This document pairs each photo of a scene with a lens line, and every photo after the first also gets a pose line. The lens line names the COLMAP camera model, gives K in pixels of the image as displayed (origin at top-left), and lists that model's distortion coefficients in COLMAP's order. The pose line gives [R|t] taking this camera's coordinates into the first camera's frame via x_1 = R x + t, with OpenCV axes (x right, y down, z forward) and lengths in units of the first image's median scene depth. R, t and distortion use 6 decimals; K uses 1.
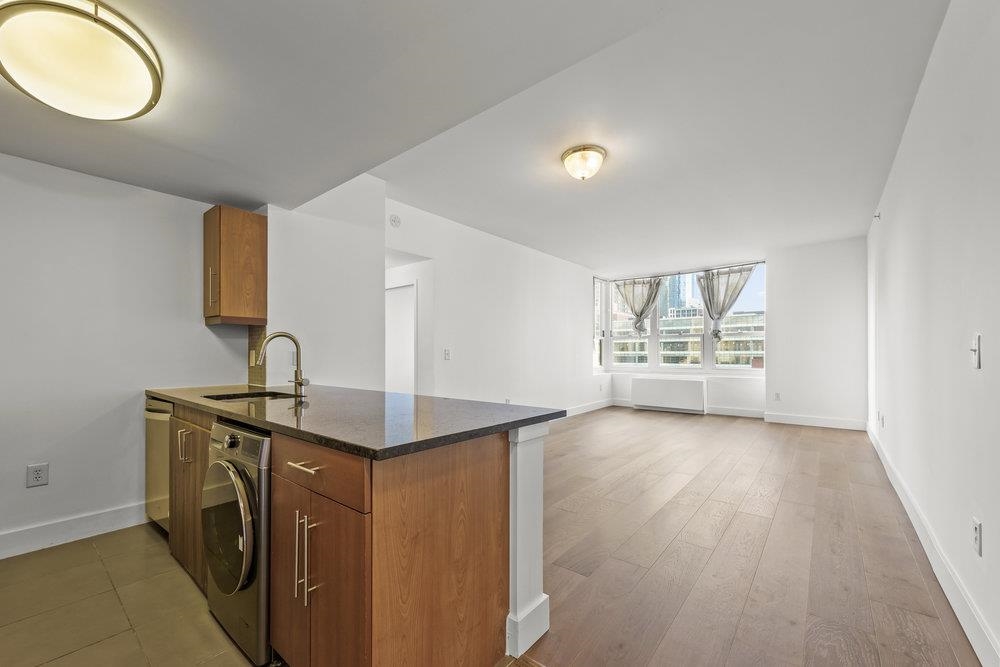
lens RADIAL K [[400.4, 0, 499.4], [0, 400.4, 351.9], [0, 0, 1]] dist [-0.000173, 0.000047]
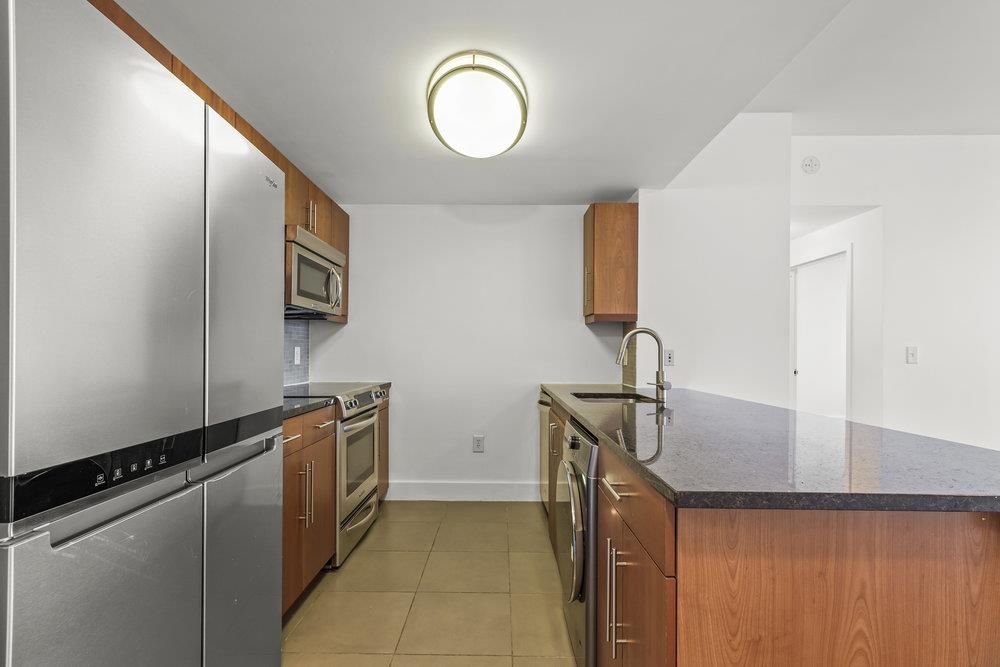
lens RADIAL K [[455.8, 0, 497.2], [0, 455.8, 353.0], [0, 0, 1]] dist [0.003355, 0.000096]
pose [[0.623577, 0.005992, -0.781739, 0.078774], [-0.002324, 0.999980, 0.005810, 0.002356], [0.781759, -0.001806, 0.623579, 0.186961]]
